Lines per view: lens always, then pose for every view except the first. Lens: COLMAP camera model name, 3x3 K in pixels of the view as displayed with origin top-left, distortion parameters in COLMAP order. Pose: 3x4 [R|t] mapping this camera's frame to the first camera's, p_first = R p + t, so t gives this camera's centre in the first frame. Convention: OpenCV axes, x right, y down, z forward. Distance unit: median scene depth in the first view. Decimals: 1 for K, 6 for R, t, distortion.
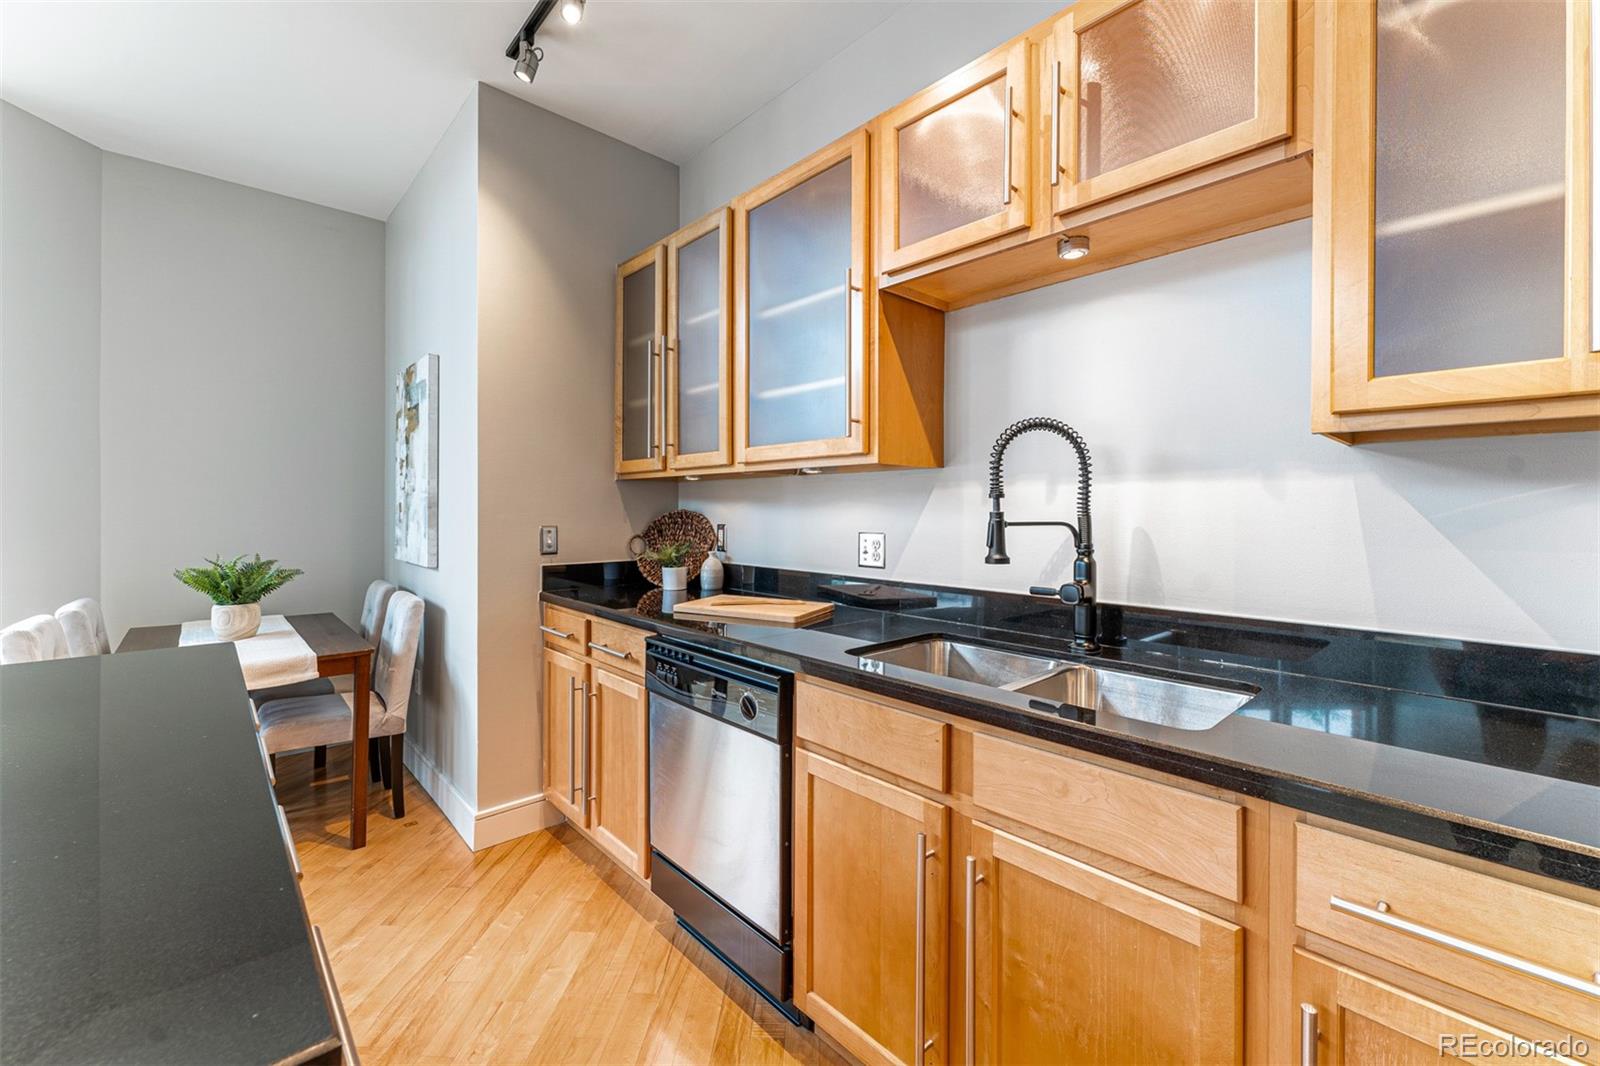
lens RADIAL K [[657.0, 0, 801.6], [0, 657.0, 512.9], [0, 0, 1]] dist [-0.000512, -0.000400]
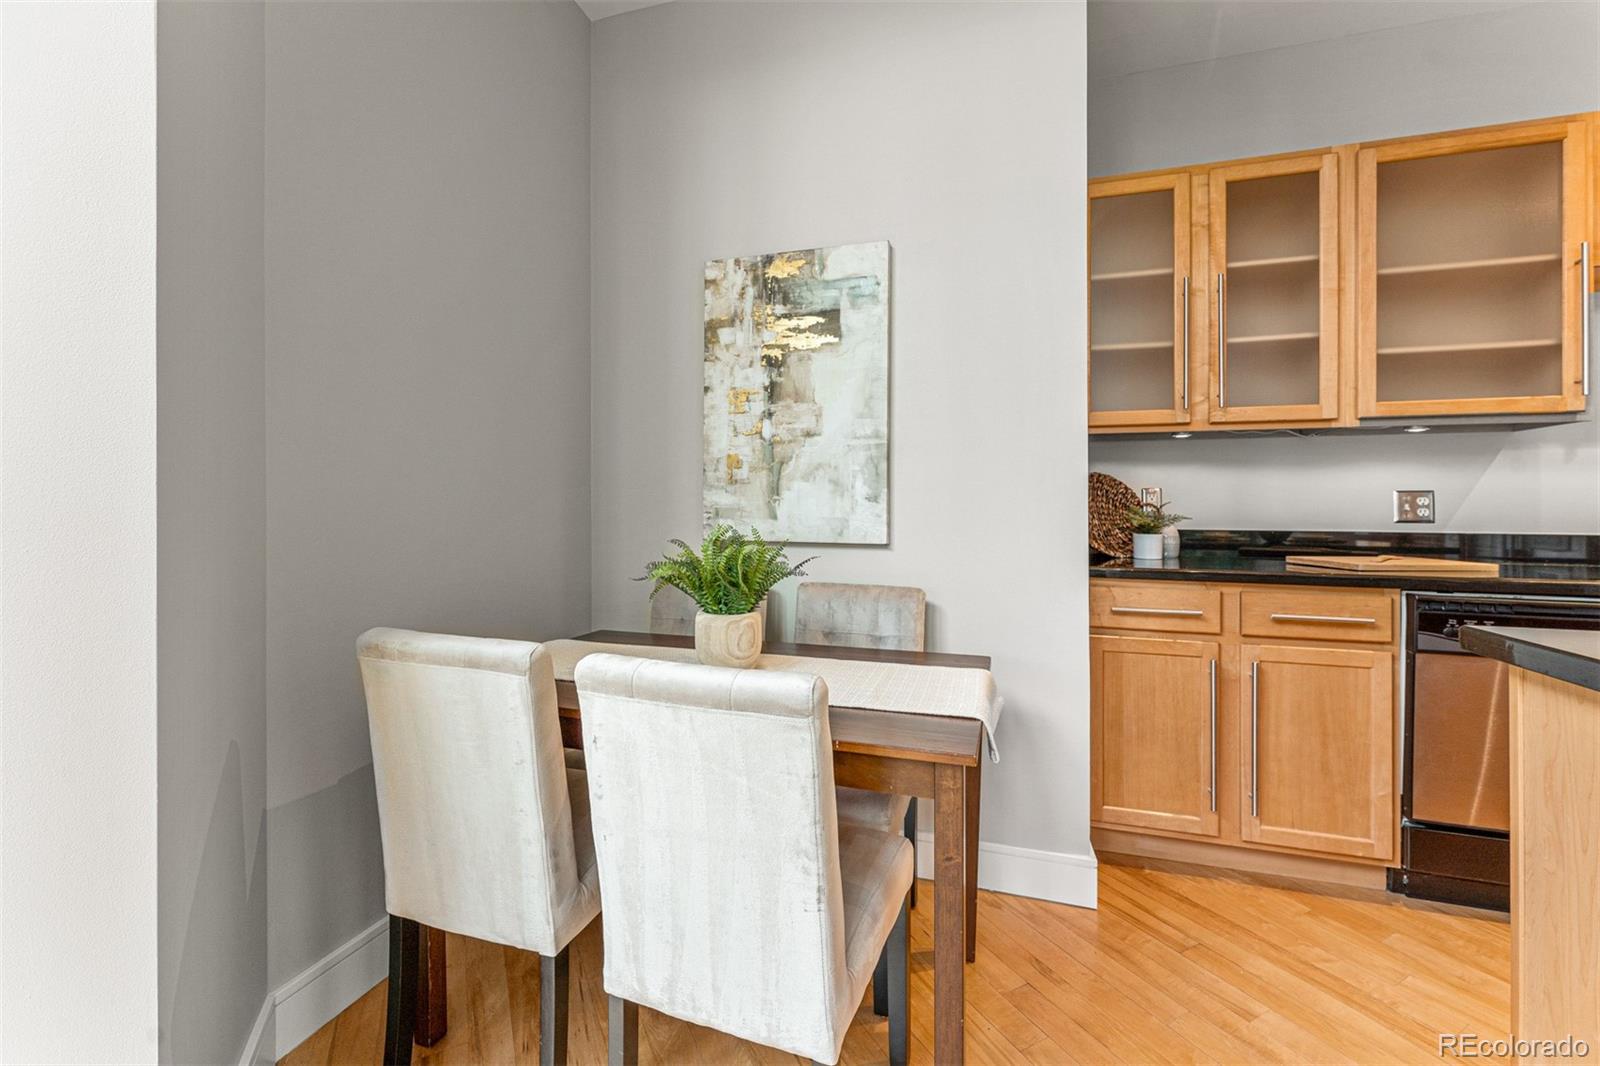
lens RADIAL K [[657.0, 0, 803.1], [0, 657.0, 508.2], [0, 0, 1]] dist [-0.000512, -0.000400]
pose [[0.864326, -0.002739, 0.502925, -1.104553], [0.001455, 0.999995, 0.002947, 0.046736], [-0.502930, -0.001815, 0.864325, 0.481992]]
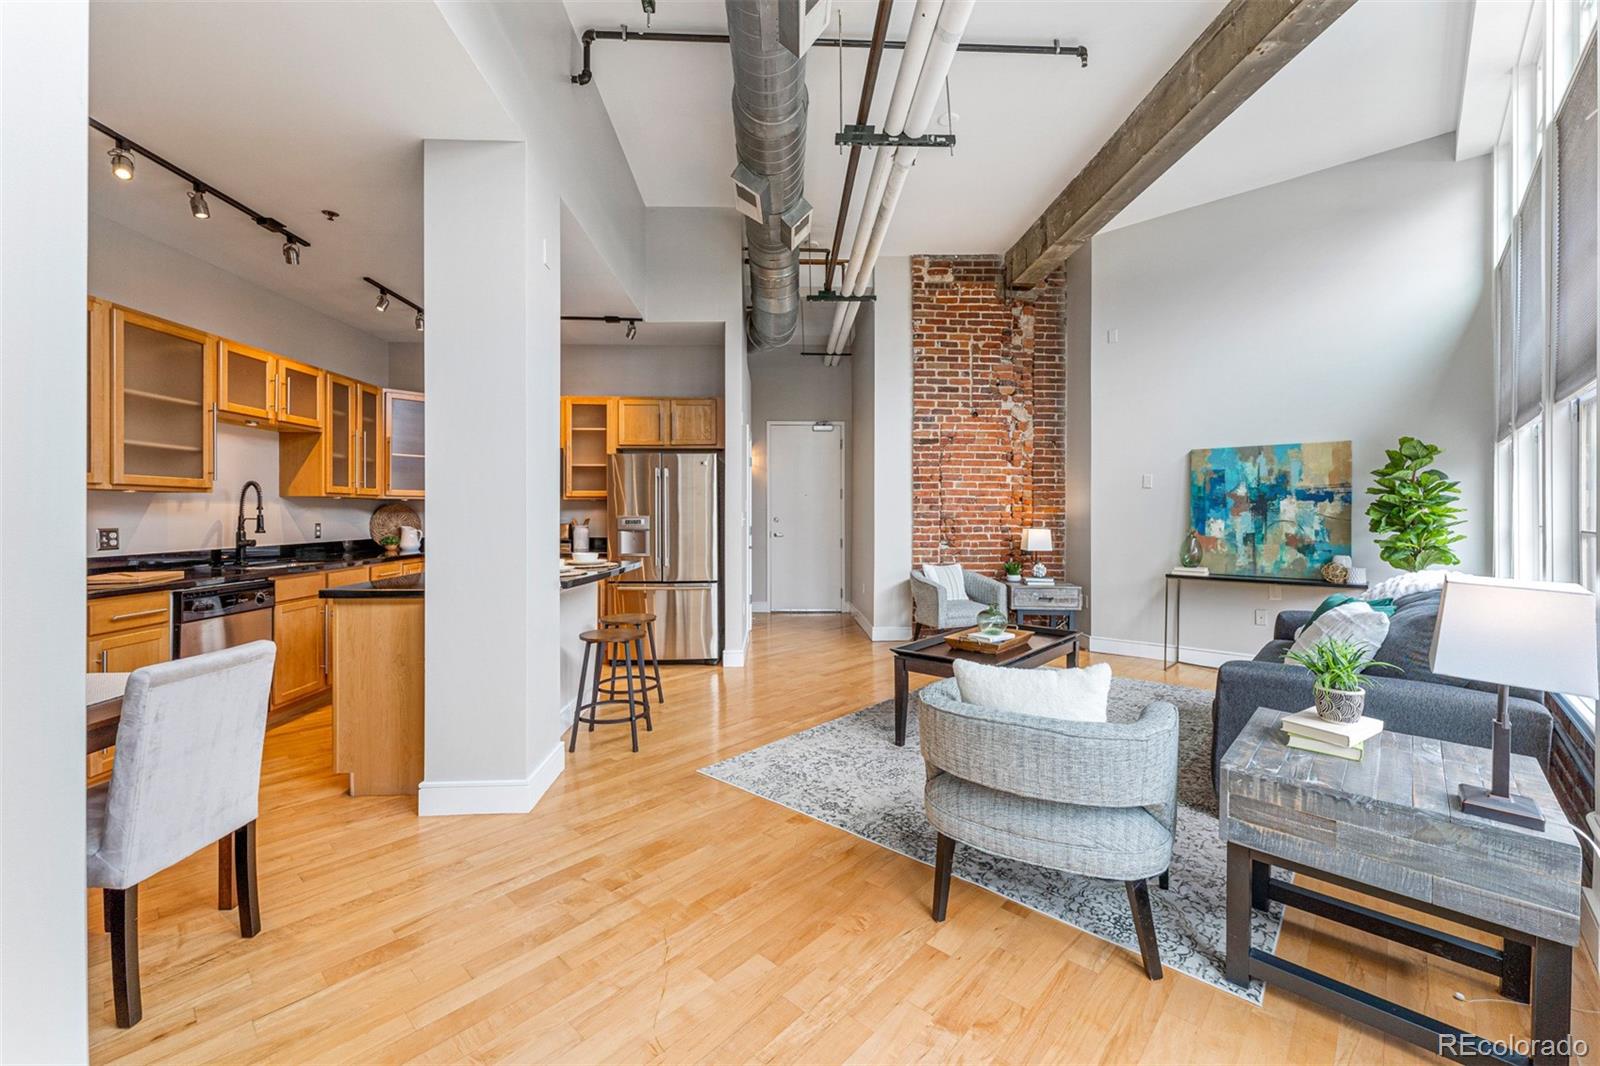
lens RADIAL K [[657.0, 0, 804.0], [0, 657.0, 516.3], [0, 0, 1]] dist [-0.000512, -0.000400]
pose [[-0.763514, -0.009973, 0.645715, -1.909495], [-0.003954, 0.999934, 0.010769, -0.019827], [-0.645779, 0.005670, -0.763503, 0.949253]]
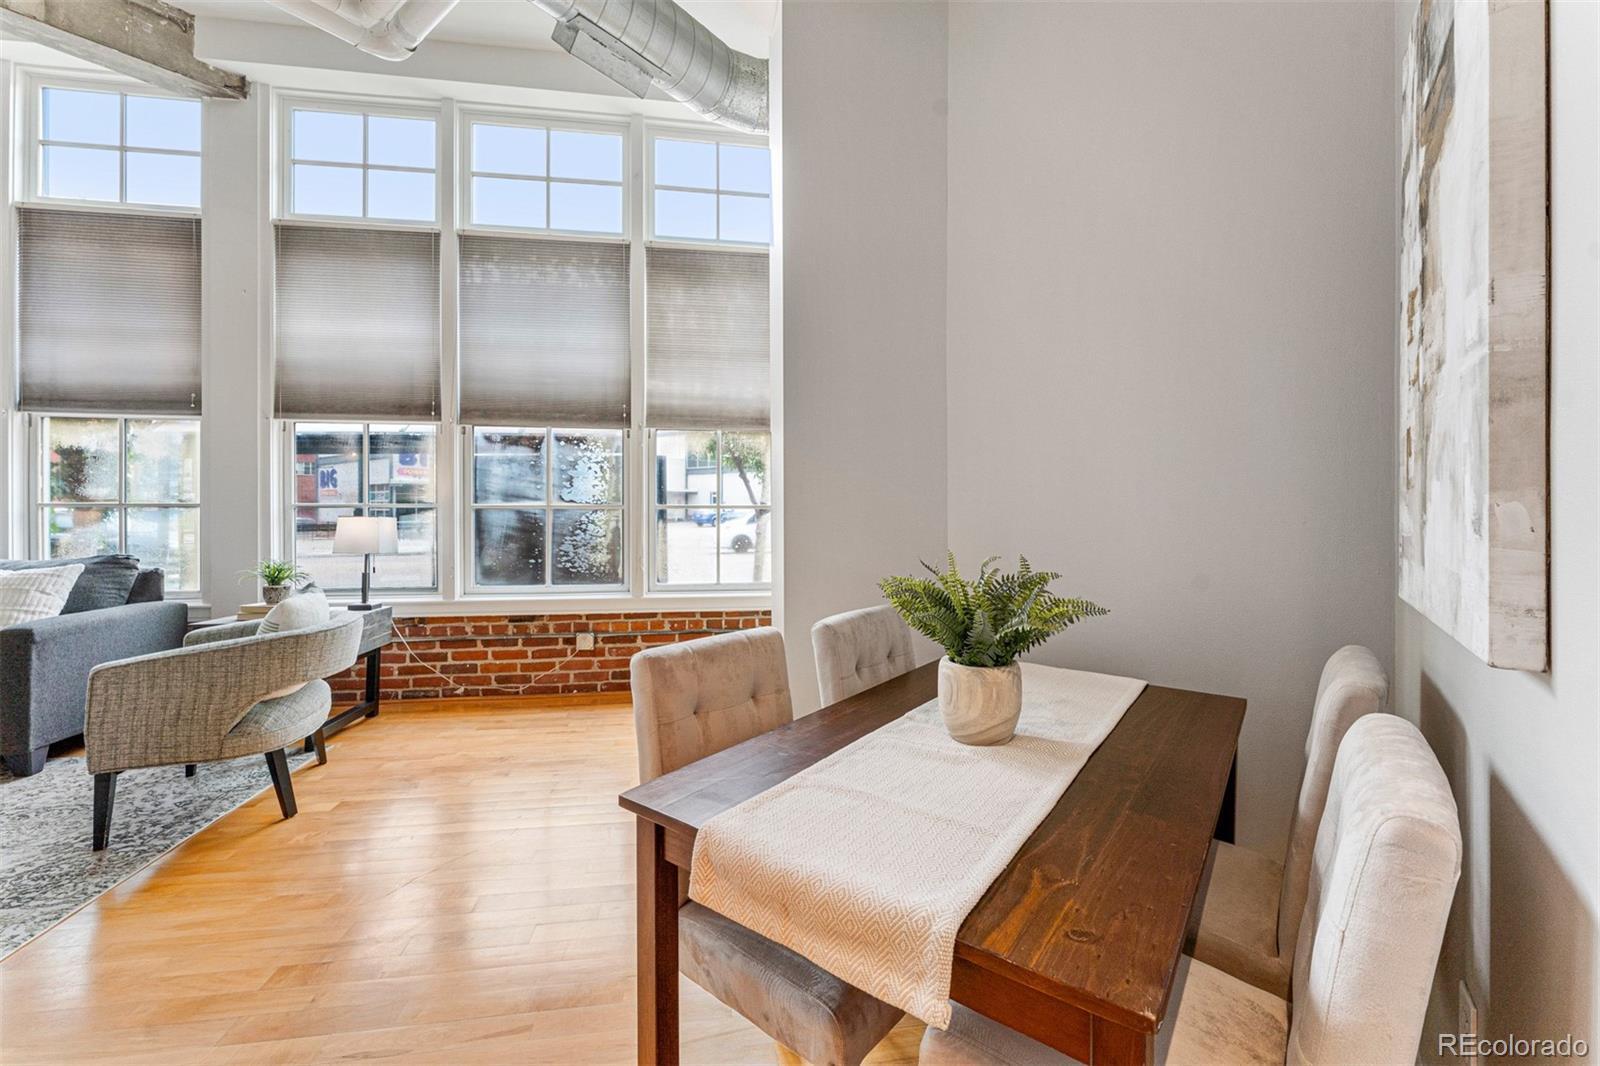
lens RADIAL K [[657.0, 0, 806.3], [0, 657.0, 507.5], [0, 0, 1]] dist [-0.000512, -0.000400]
pose [[0.185986, -0.007670, -0.982522, -0.427676], [0.002648, 0.999970, -0.007305, 0.032229], [0.982549, -0.001243, 0.186001, 0.804402]]
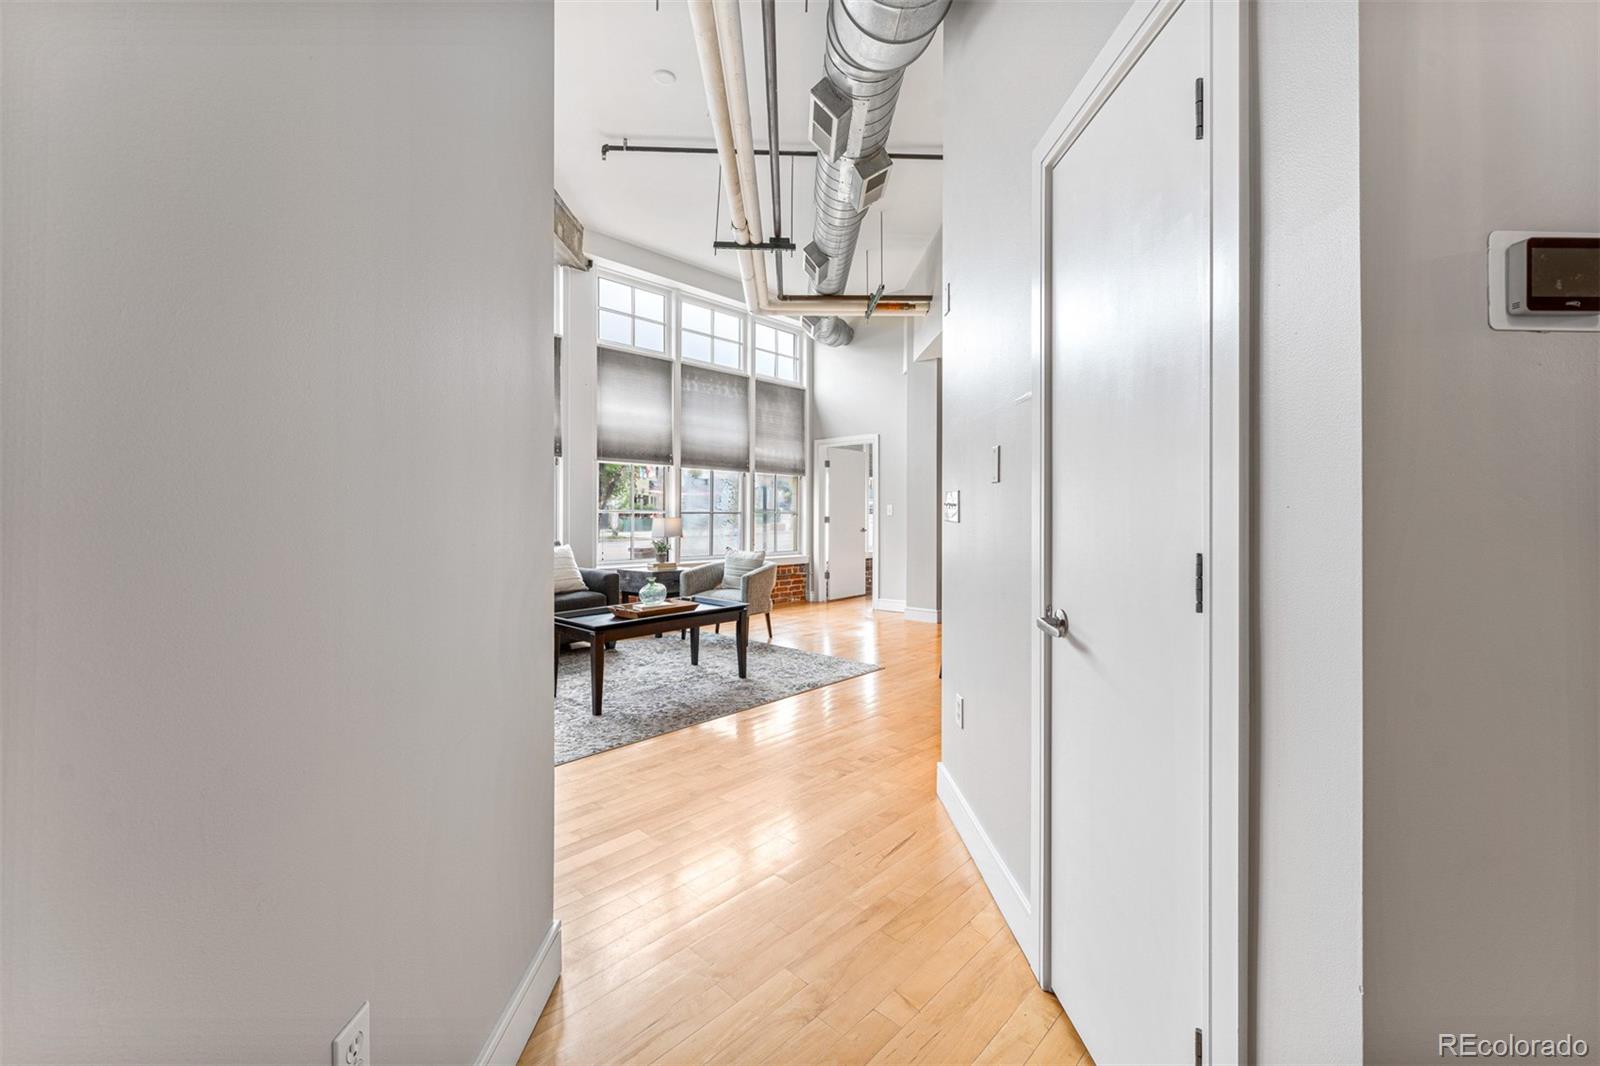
lens RADIAL K [[657.0, 0, 805.9], [0, 657.0, 511.4], [0, 0, 1]] dist [-0.000512, -0.000400]
pose [[0.757982, -0.004537, -0.652260, 0.153040], [0.001314, 0.999984, -0.005428, 0.028433], [0.652274, 0.003257, 0.757976, -1.508252]]
